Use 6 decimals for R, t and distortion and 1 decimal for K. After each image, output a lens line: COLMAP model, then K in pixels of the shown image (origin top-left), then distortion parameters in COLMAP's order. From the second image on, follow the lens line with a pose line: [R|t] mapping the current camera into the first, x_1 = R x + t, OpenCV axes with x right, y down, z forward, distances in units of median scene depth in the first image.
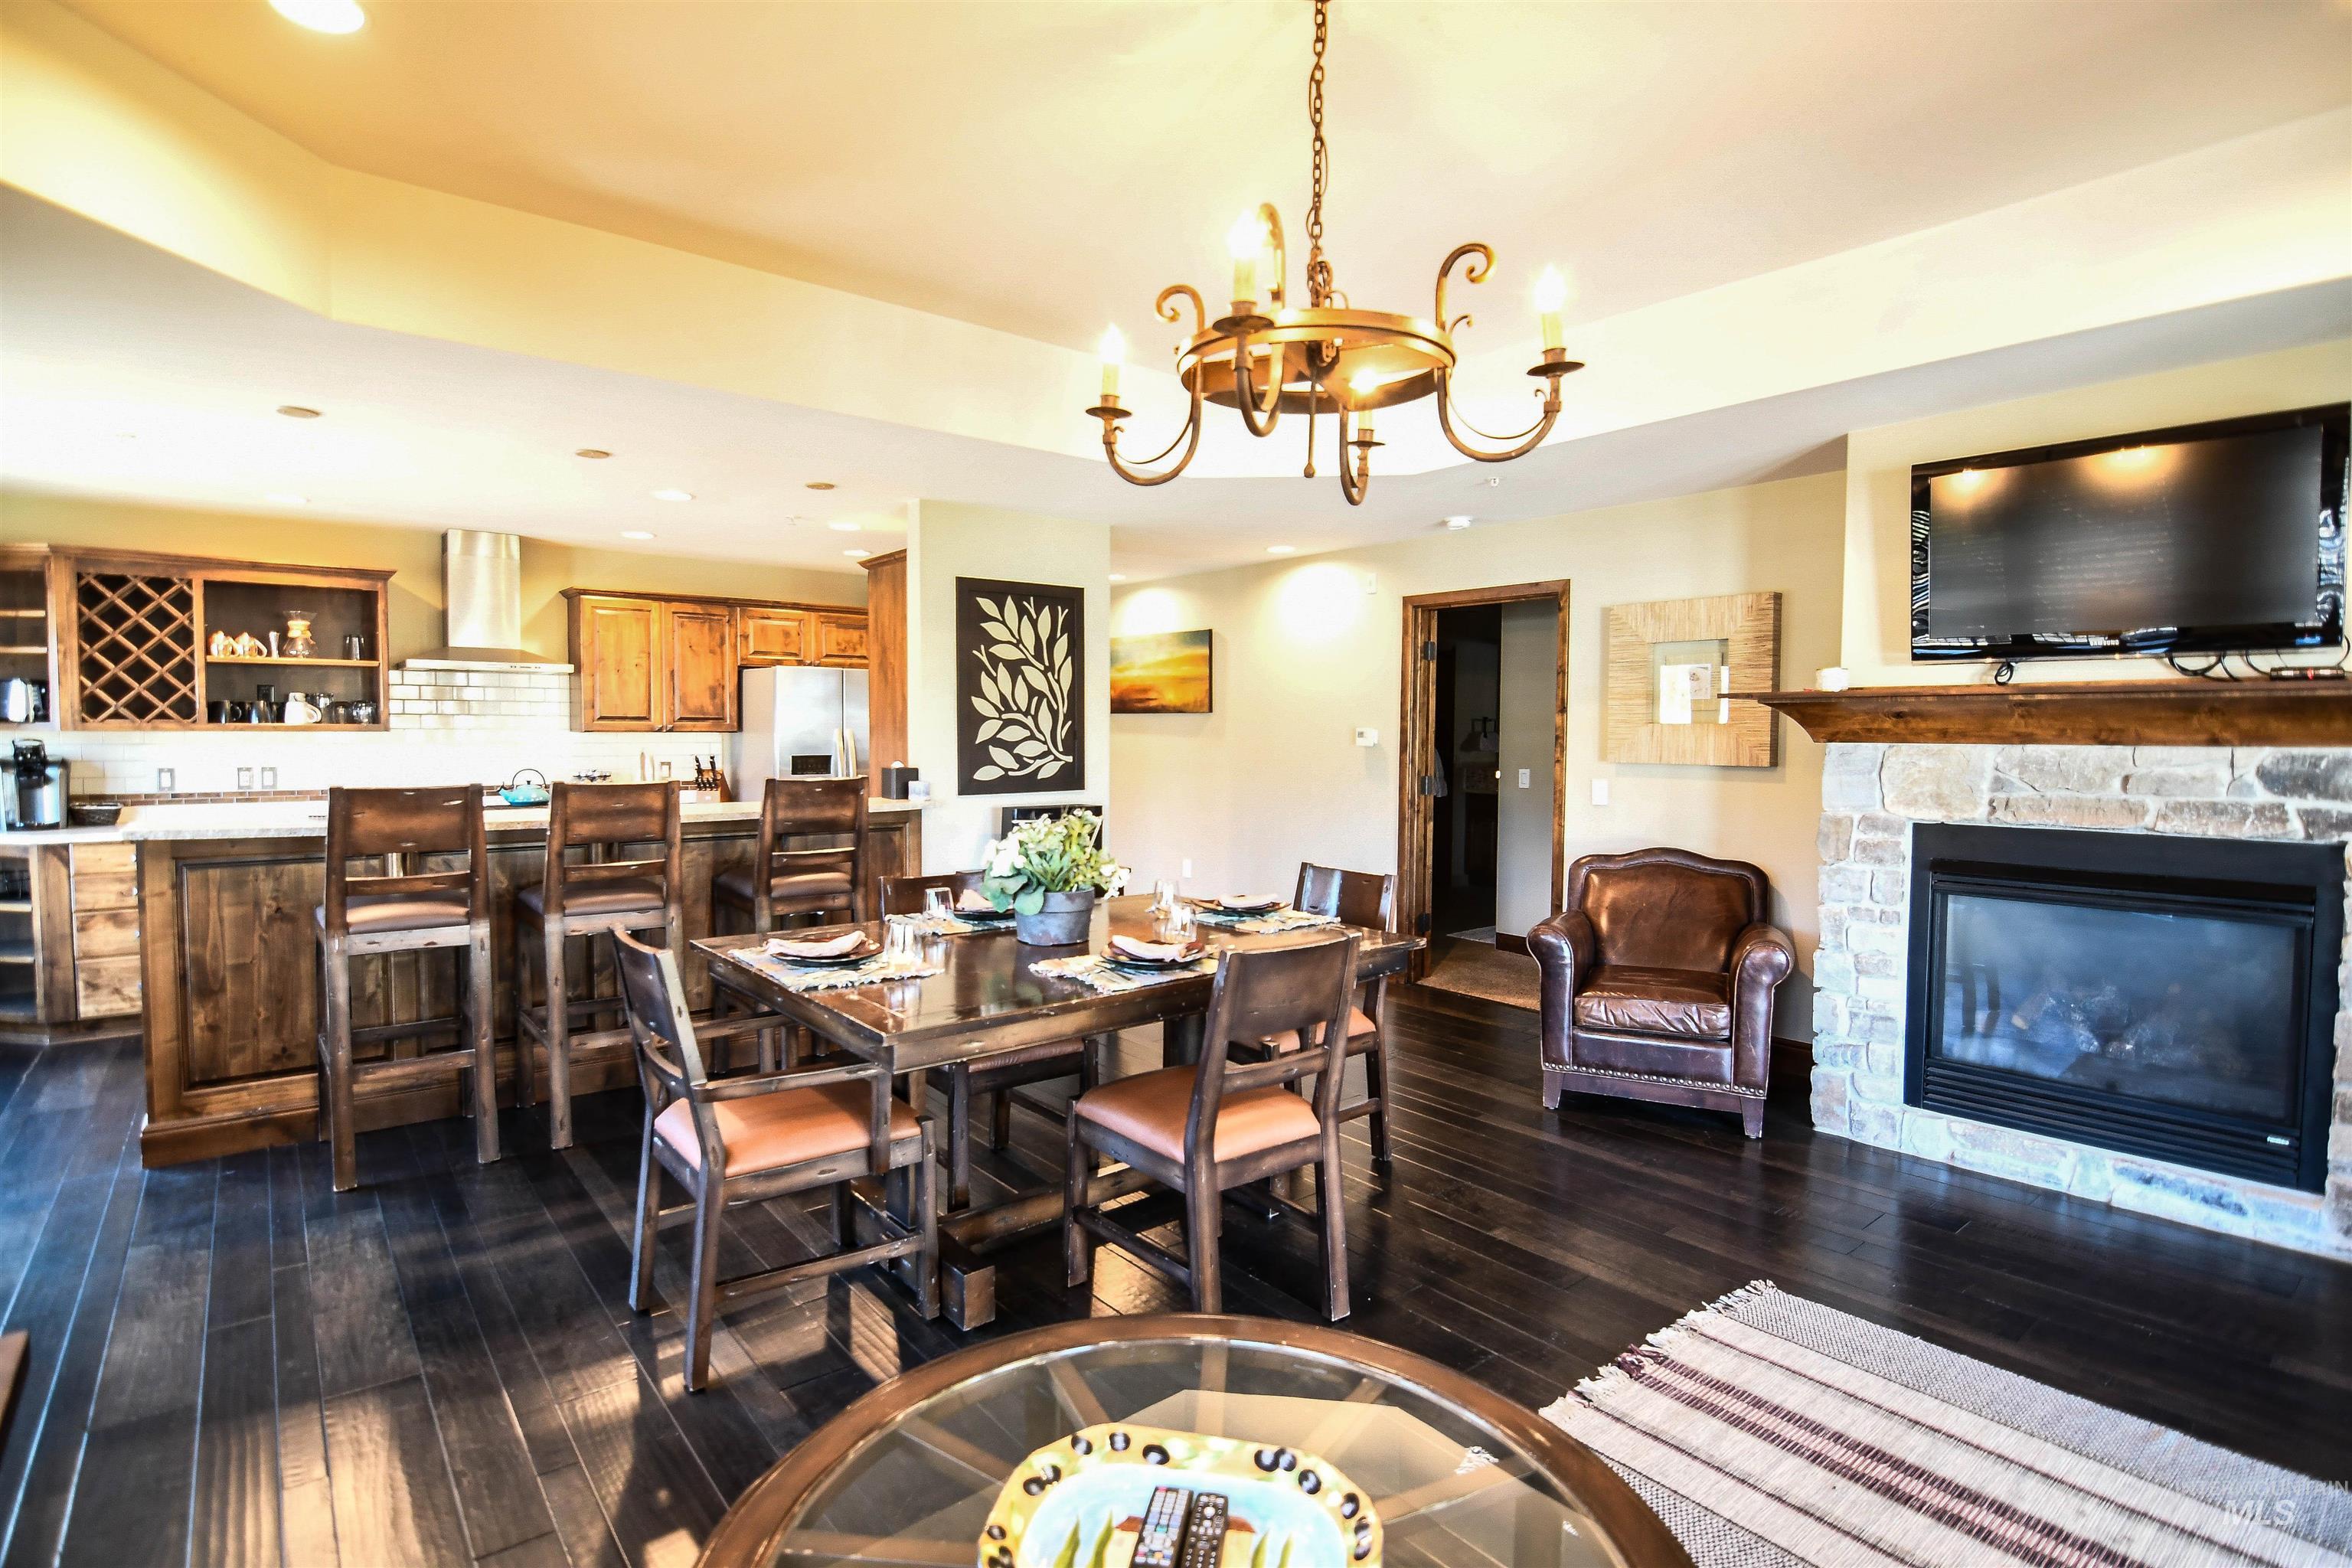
lens RADIAL K [[1136.2, 0, 1175.0], [0, 1136.2, 783.4], [0, 0, 1]] dist [-0.013346, -0.001055]
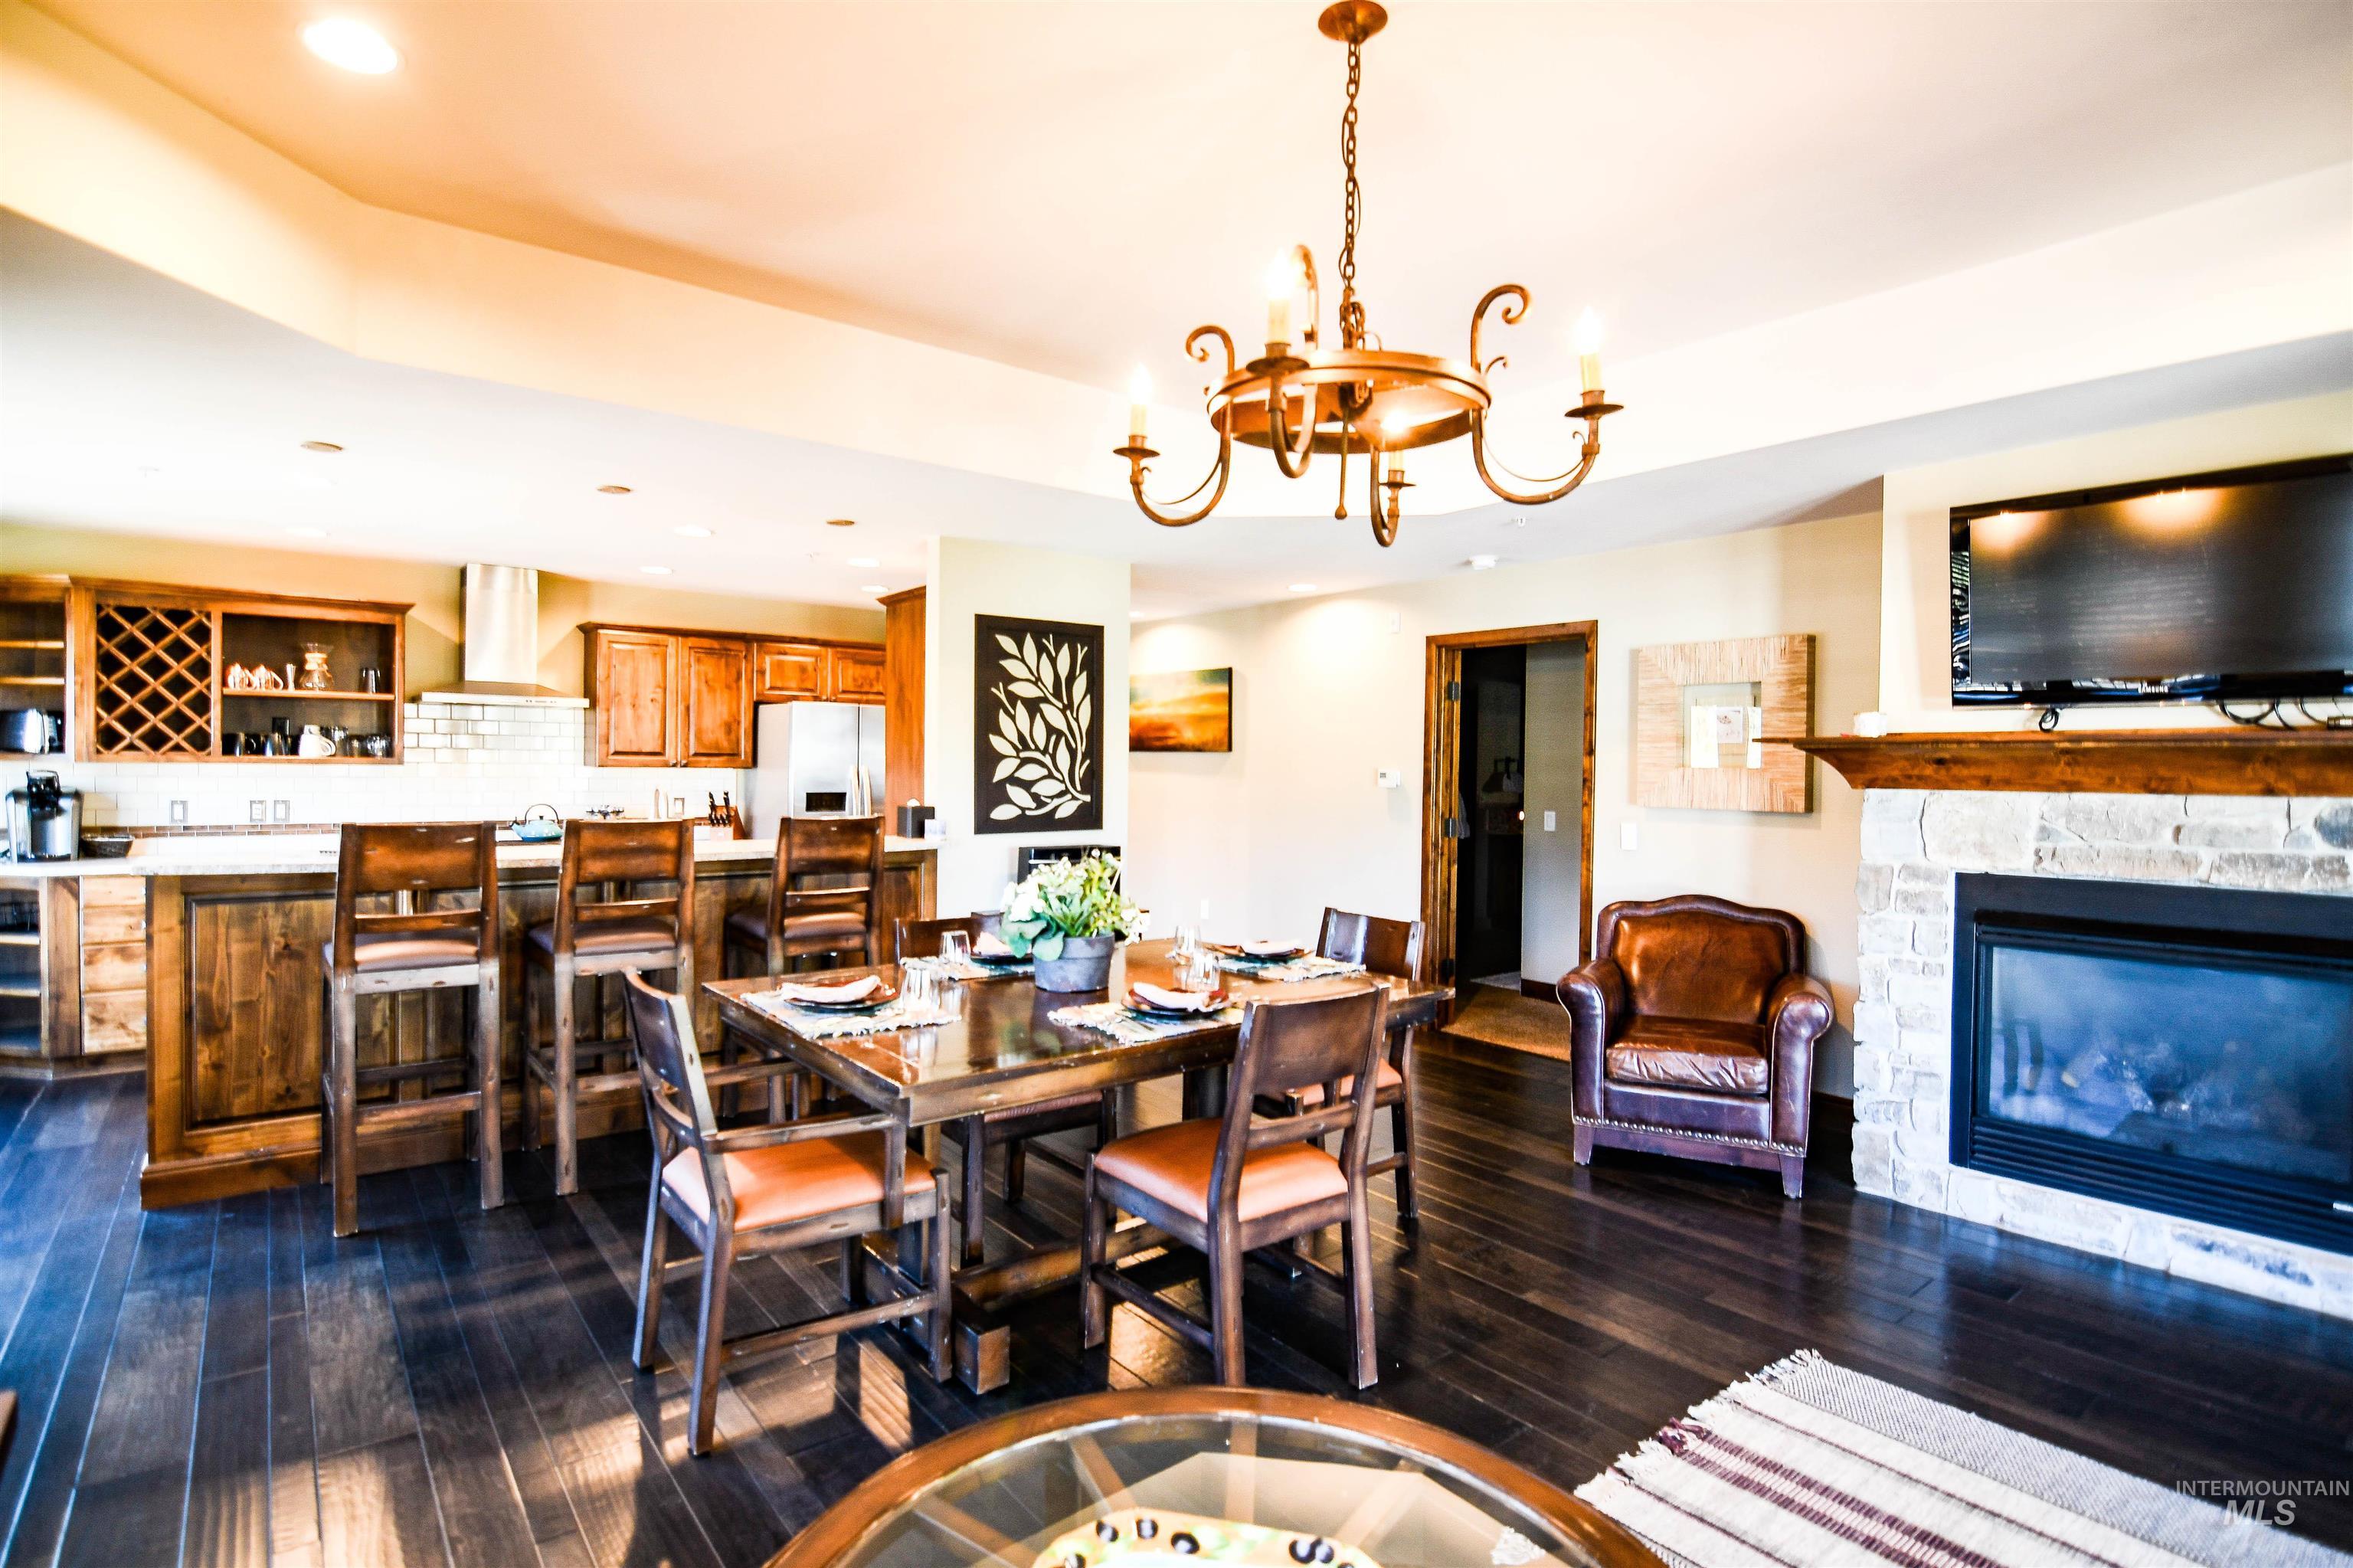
lens RADIAL K [[1148.6, 0, 1176.5], [0, 1148.6, 784.0], [0, 0, 1]] dist [-0.014118, -0.000598]
pose [[0.999907, 0.007272, -0.011572, -0.006363], [-0.007631, 0.999482, -0.031274, -0.004893], [0.011339, 0.031359, 0.999444, 0.007864]]
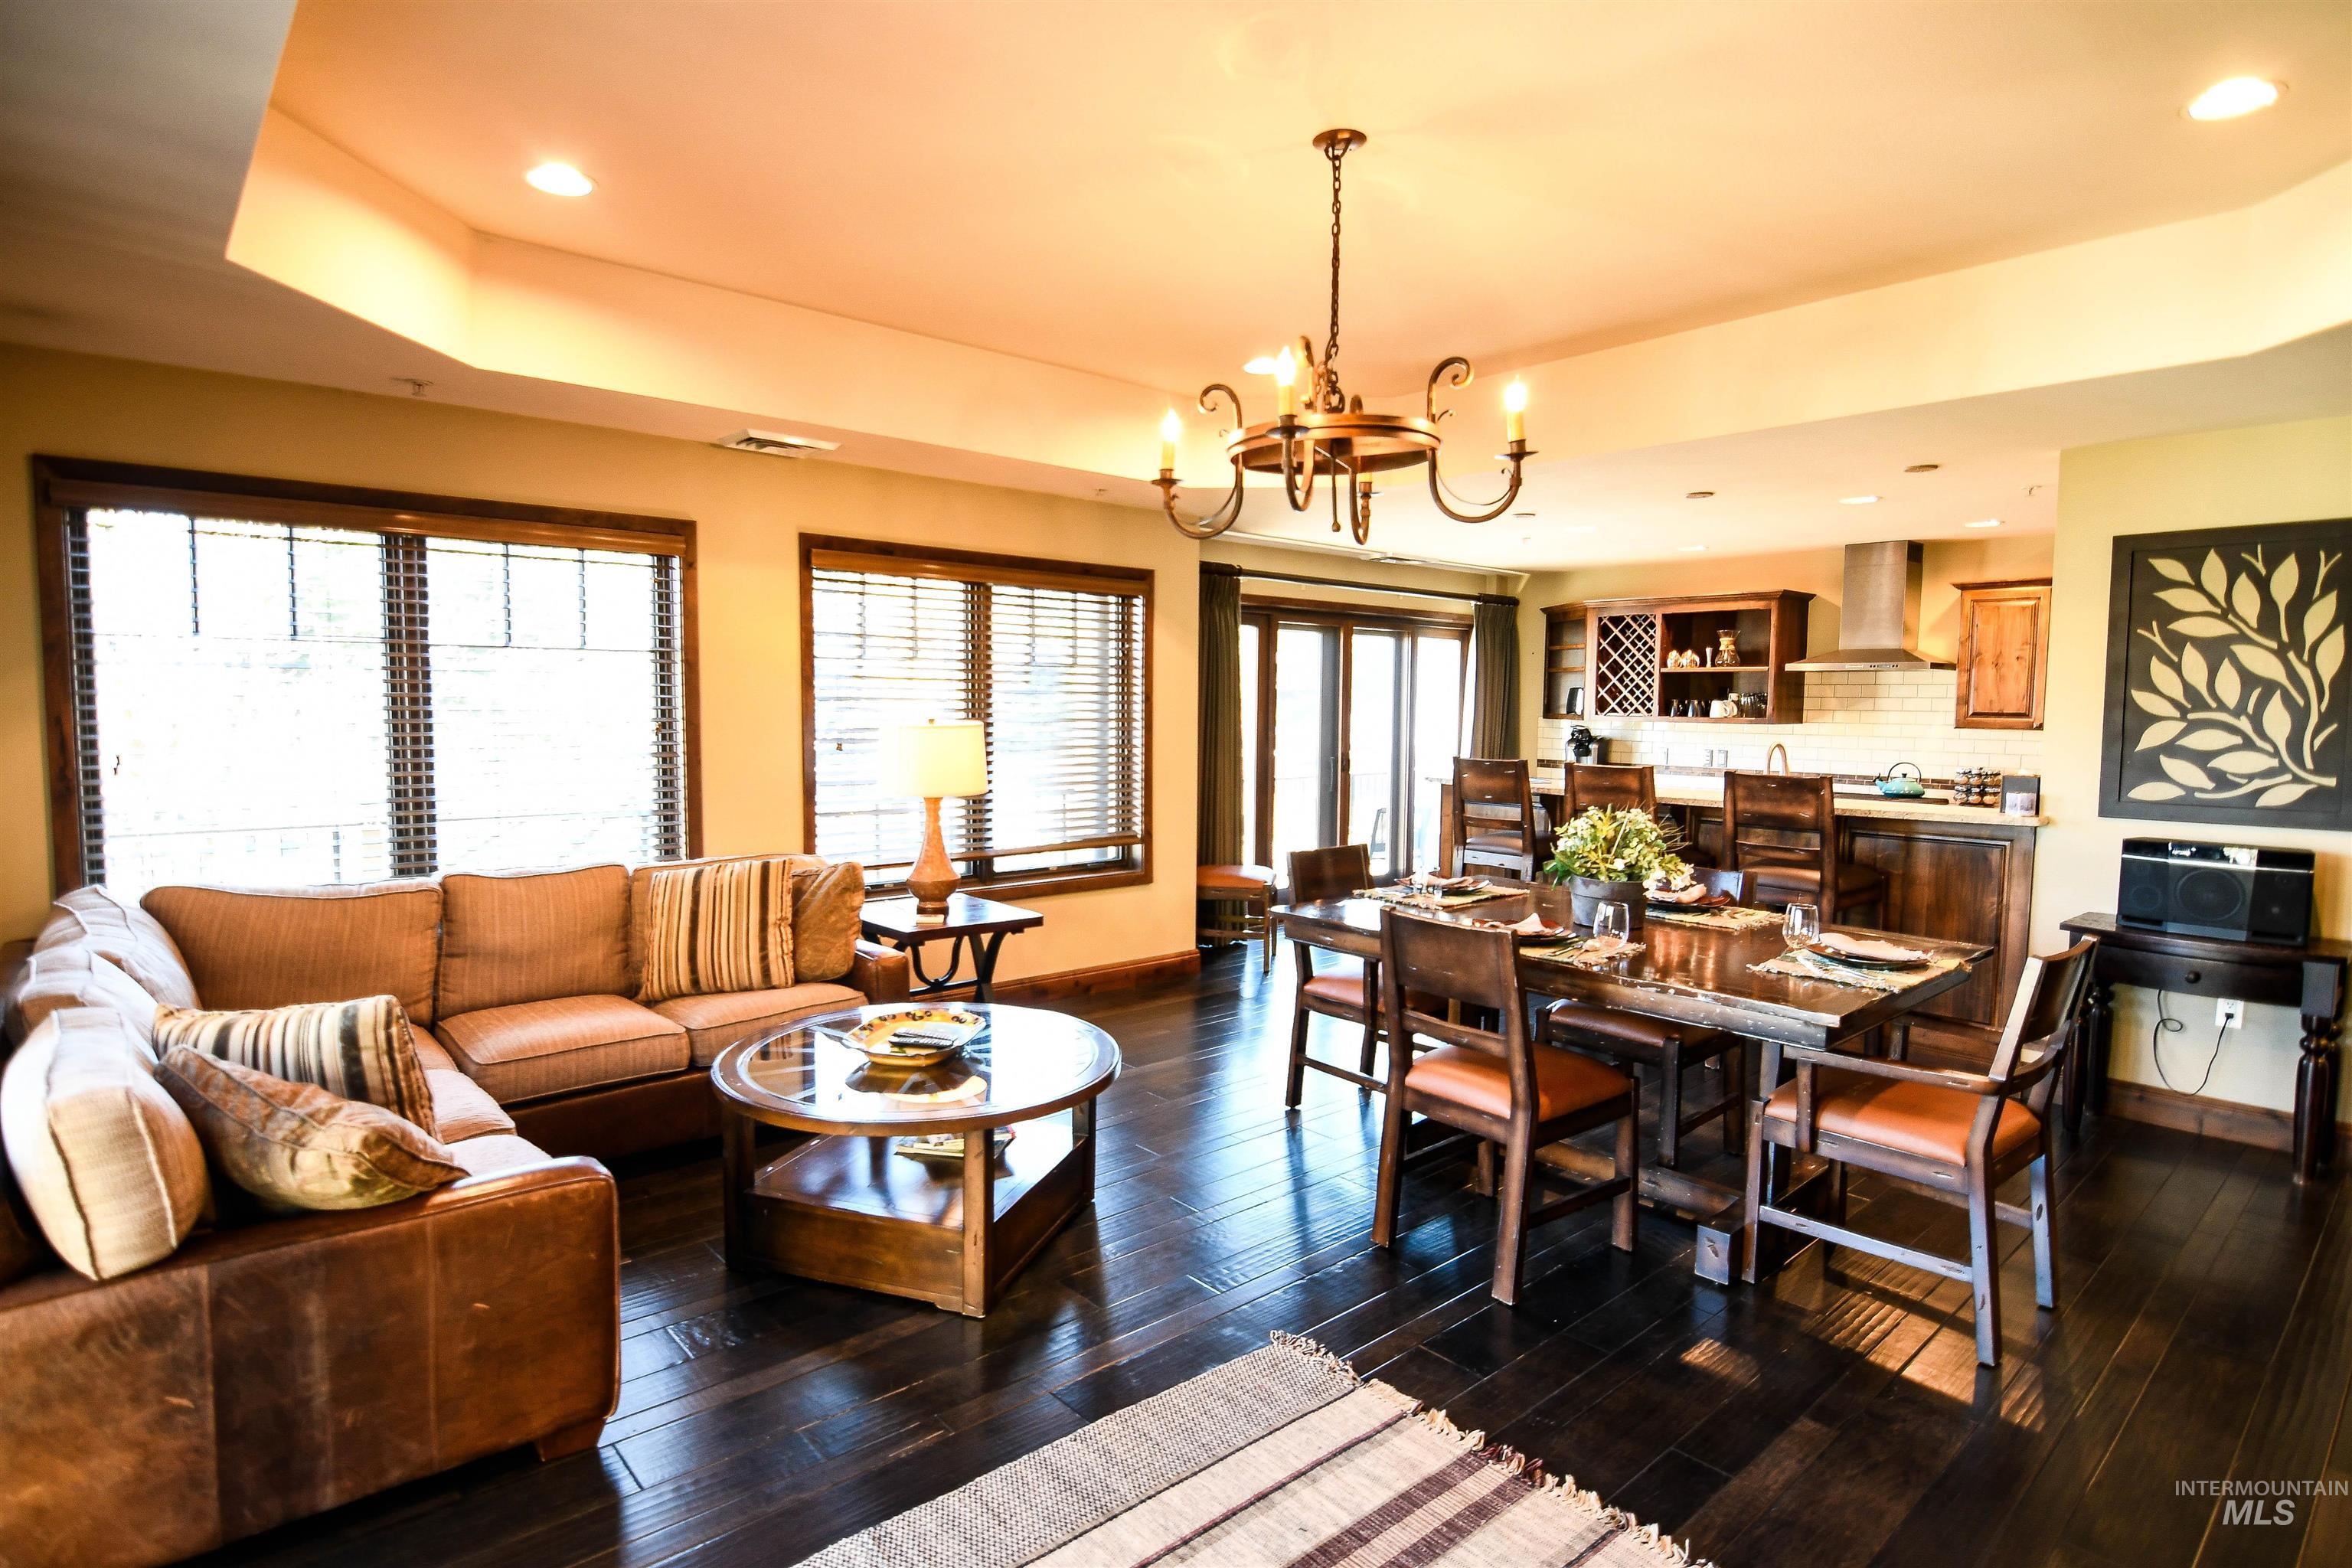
lens RADIAL K [[1199.1, 0, 1135.1], [0, 1199.1, 788.4], [0, 0, 1]] dist [-0.024326, -0.000327]
pose [[0.024520, 0.066843, -0.997462, 0.847635], [-0.057106, 0.996227, 0.065357, -0.033241], [0.998067, 0.055359, 0.028245, 0.433510]]
